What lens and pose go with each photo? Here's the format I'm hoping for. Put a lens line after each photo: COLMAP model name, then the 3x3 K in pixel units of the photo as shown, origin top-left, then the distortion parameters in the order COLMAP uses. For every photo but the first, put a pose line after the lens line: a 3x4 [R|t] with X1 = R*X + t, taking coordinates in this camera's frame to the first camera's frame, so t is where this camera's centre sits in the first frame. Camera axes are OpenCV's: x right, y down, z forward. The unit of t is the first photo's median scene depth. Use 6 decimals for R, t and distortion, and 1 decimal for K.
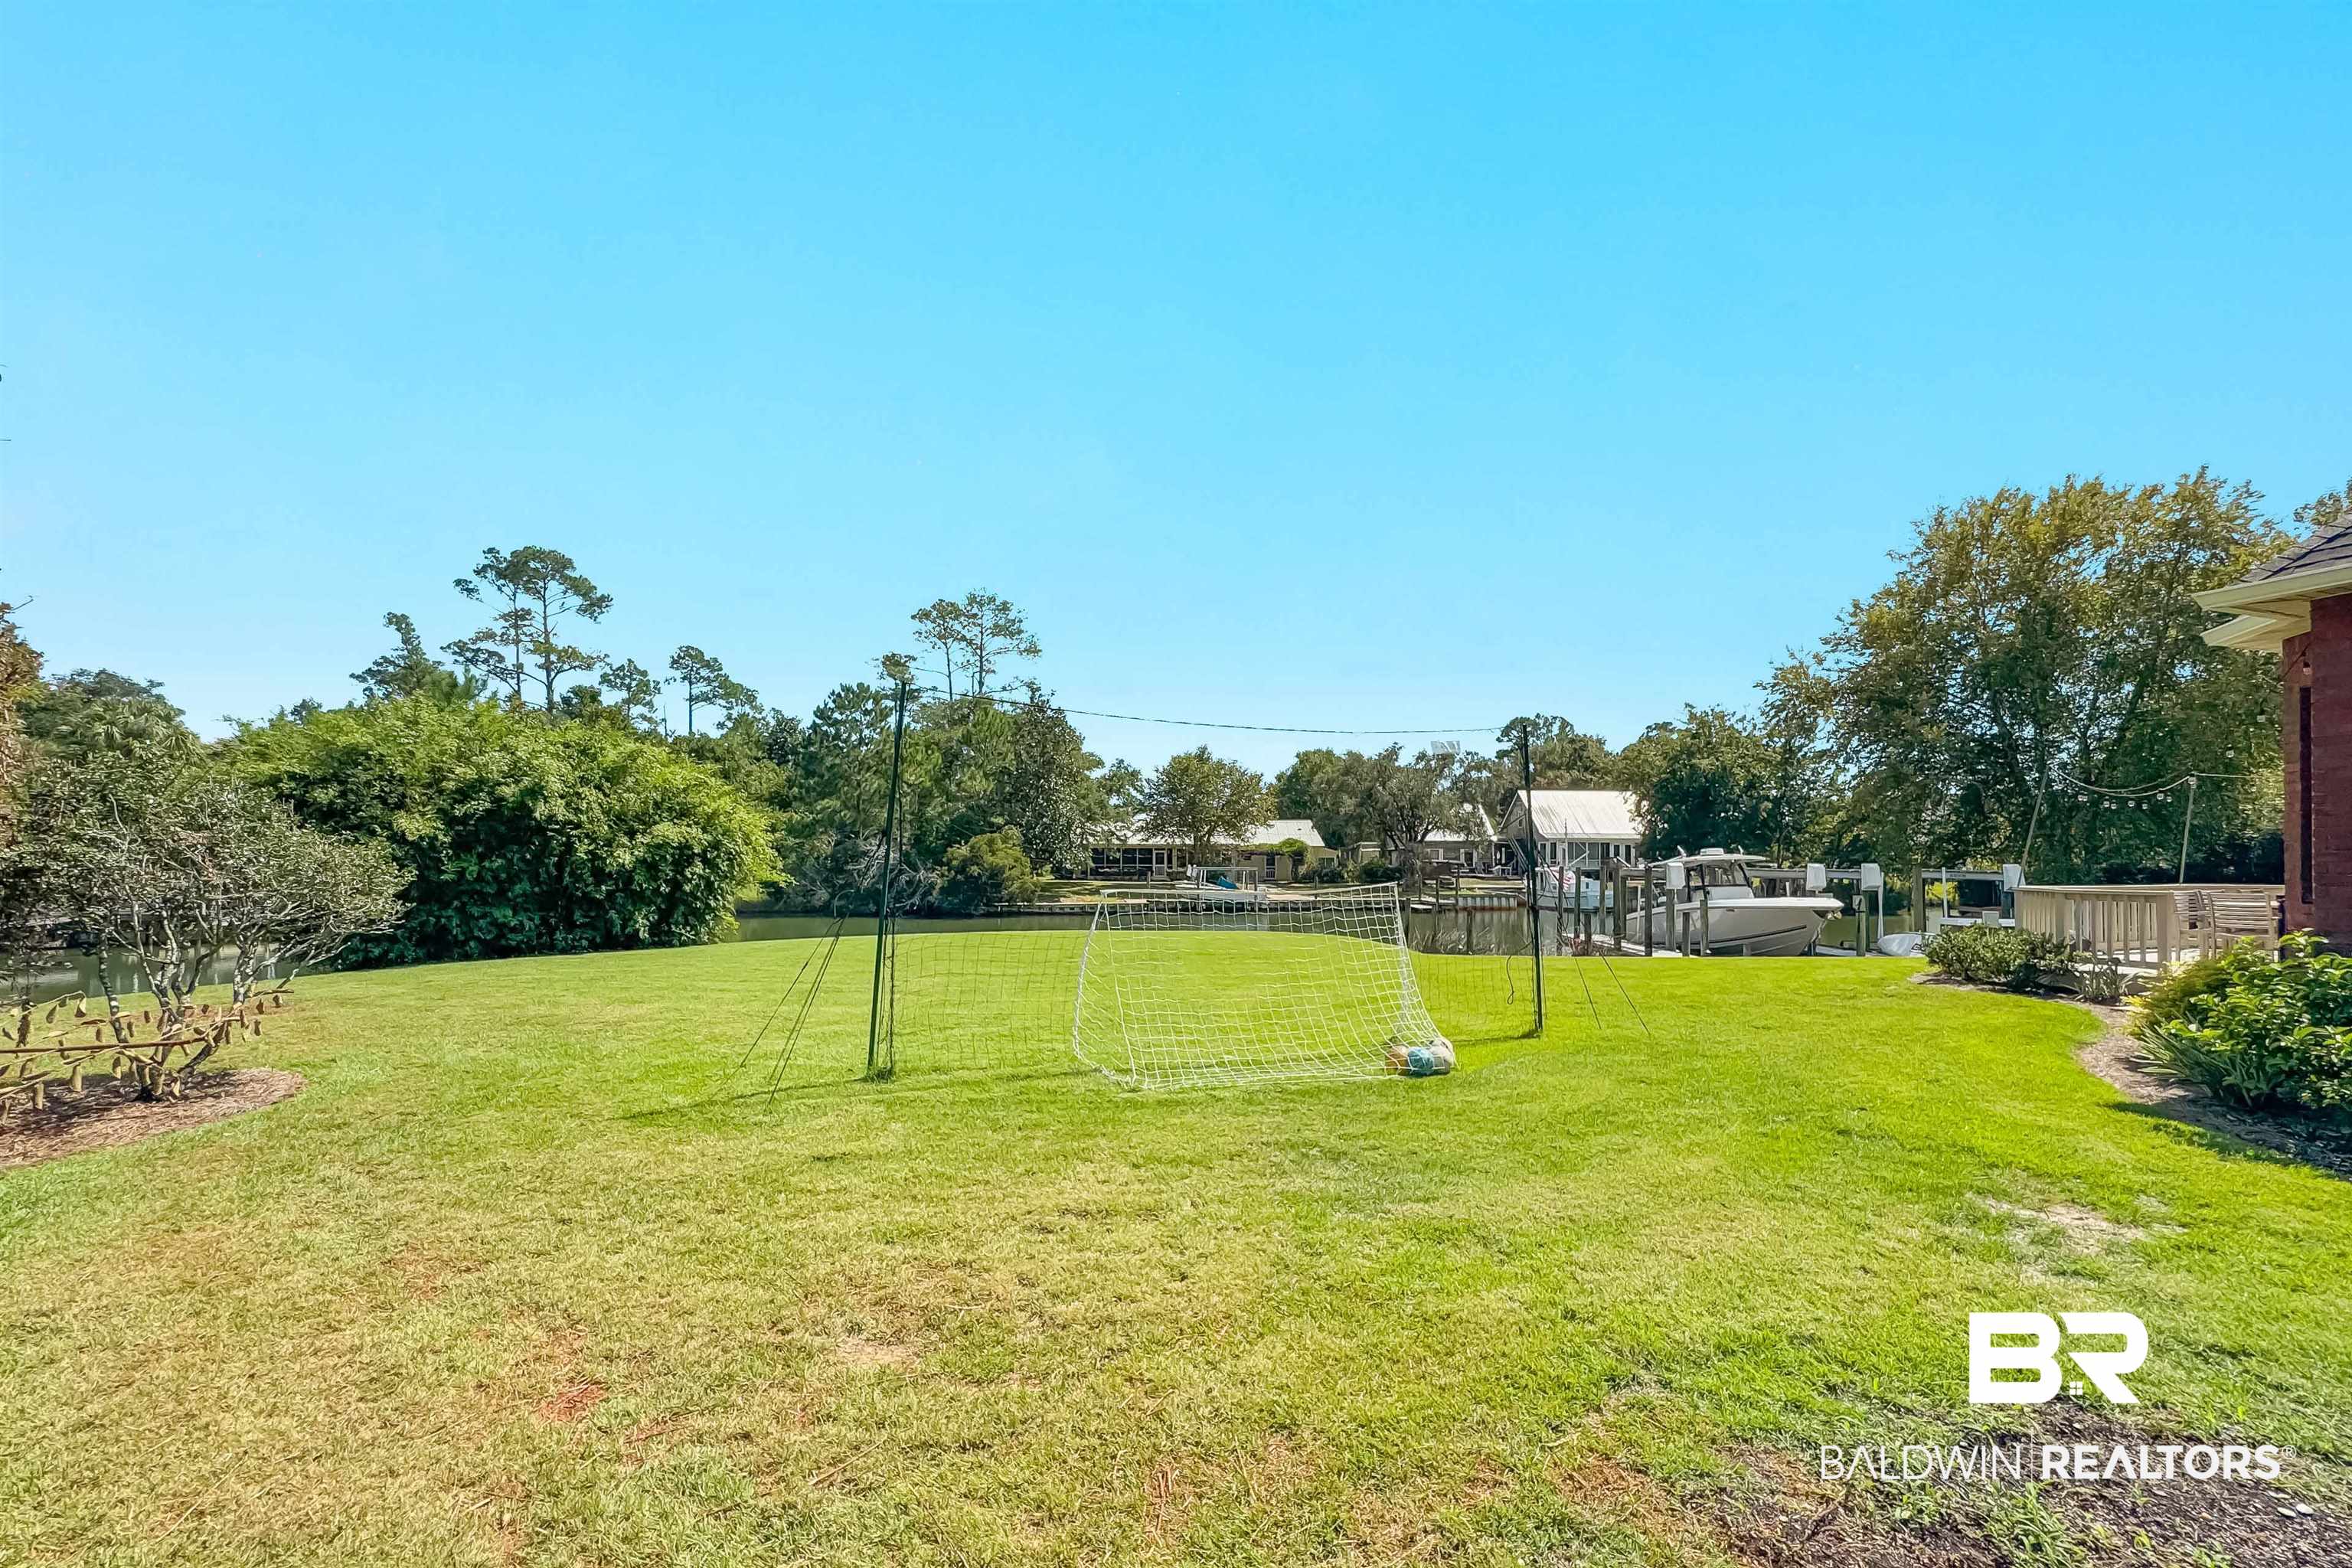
lens RADIAL K [[946.3, 0, 1211.2], [0, 946.3, 862.8], [0, 0, 1]] dist [-0.000877, -0.000016]
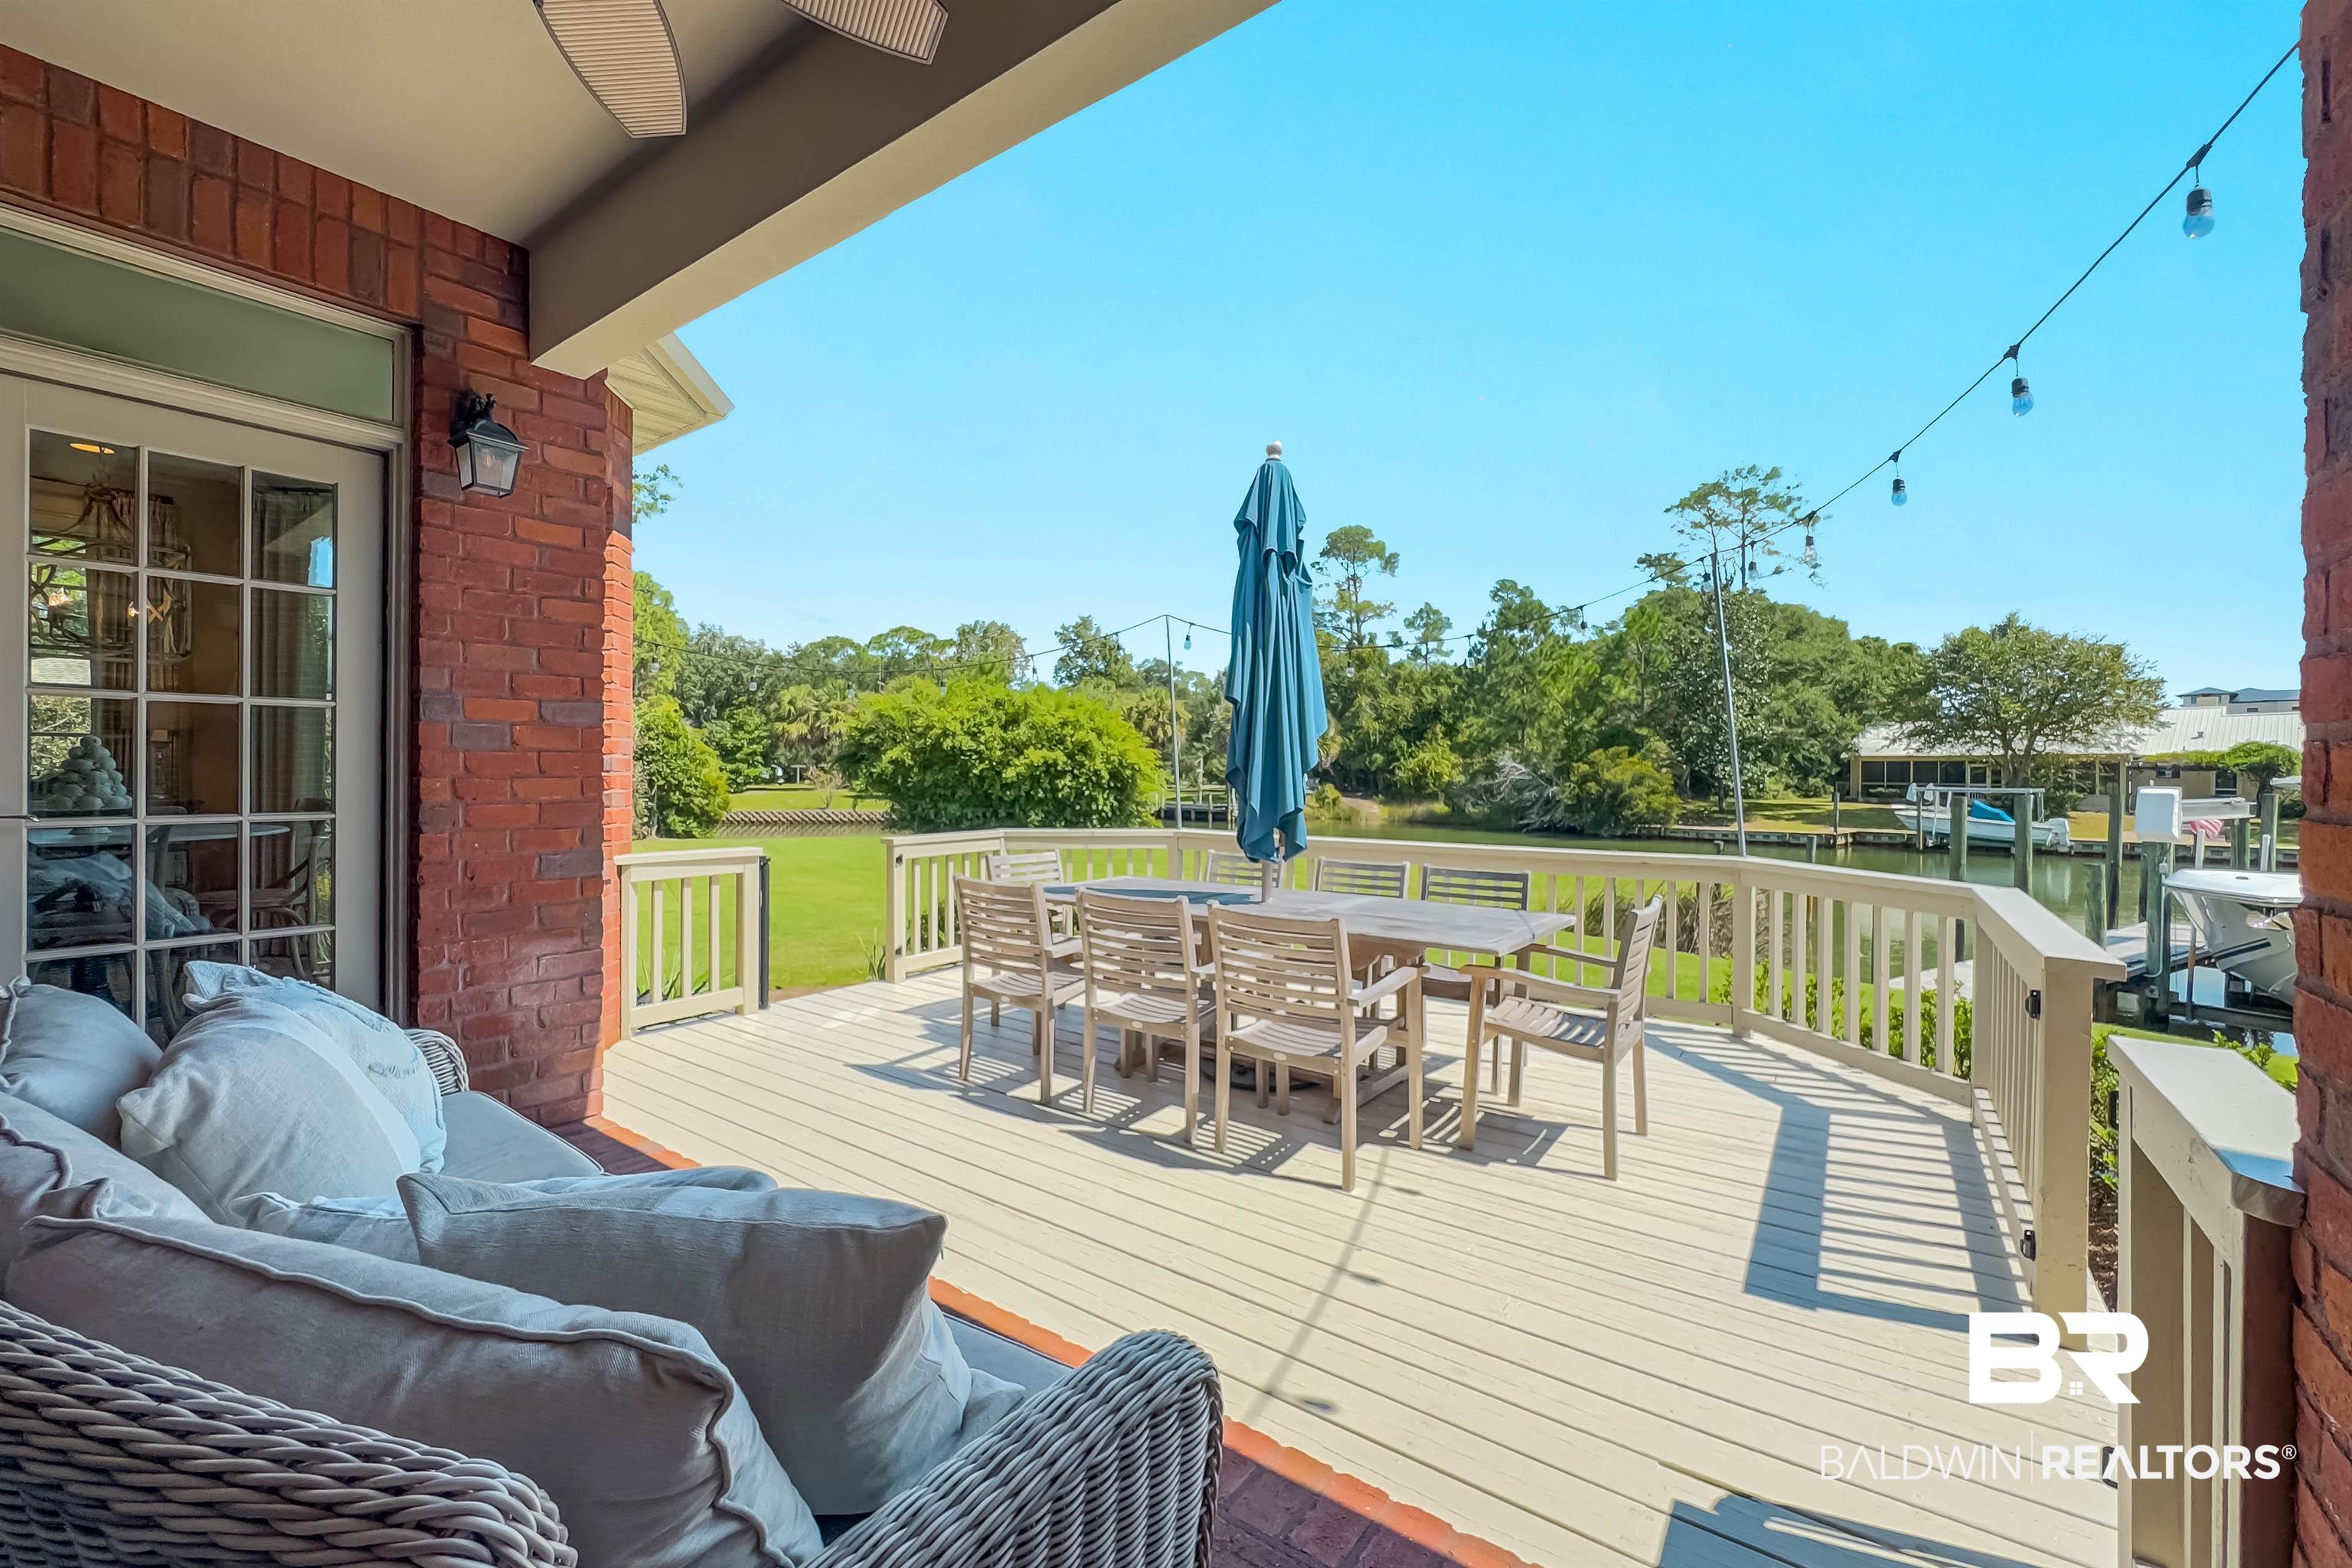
lens RADIAL K [[947.5, 0, 1176.0], [0, 947.5, 784.0], [0, 0, 1]] dist [-0.000670, -0.000034]
pose [[0.561756, 0.011820, -0.827218, 0.224014], [-0.006559, 0.999930, 0.009834, -0.001489], [0.827277, -0.000099, 0.561794, 0.116184]]
